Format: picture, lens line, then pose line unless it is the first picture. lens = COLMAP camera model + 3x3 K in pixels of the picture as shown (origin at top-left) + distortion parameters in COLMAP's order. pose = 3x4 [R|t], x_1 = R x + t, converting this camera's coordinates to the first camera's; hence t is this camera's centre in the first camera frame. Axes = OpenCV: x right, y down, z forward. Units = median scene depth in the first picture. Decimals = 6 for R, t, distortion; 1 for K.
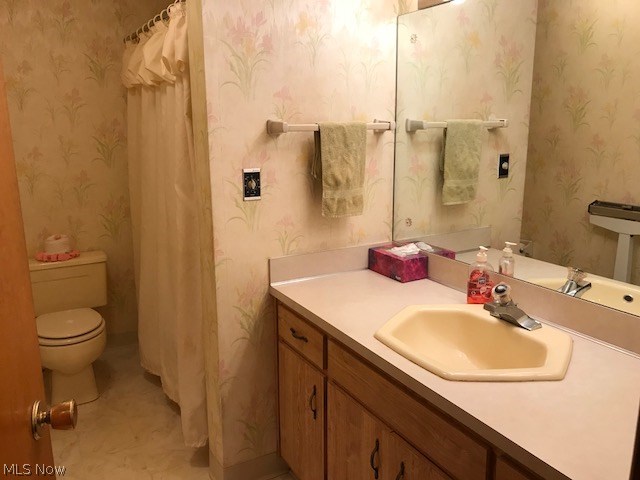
lens RADIAL K [[529.7, 0, 322.1], [0, 529.7, 241.0], [0, 0, 1]] dist [0.005859, -0.000747]
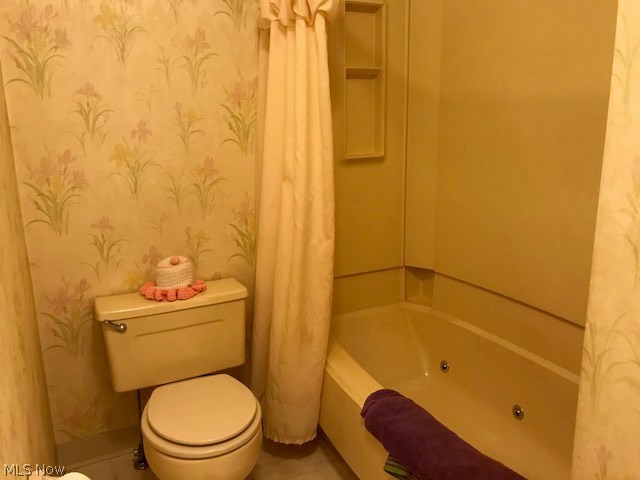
lens RADIAL K [[529.7, 0, 318.1], [0, 529.7, 237.9], [0, 0, 1]] dist [0.005859, -0.000747]
pose [[0.998872, 0.002554, -0.047413, -0.293339], [-0.001875, 0.999895, 0.014354, -0.044955], [0.047445, -0.014249, 0.998772, 0.365557]]
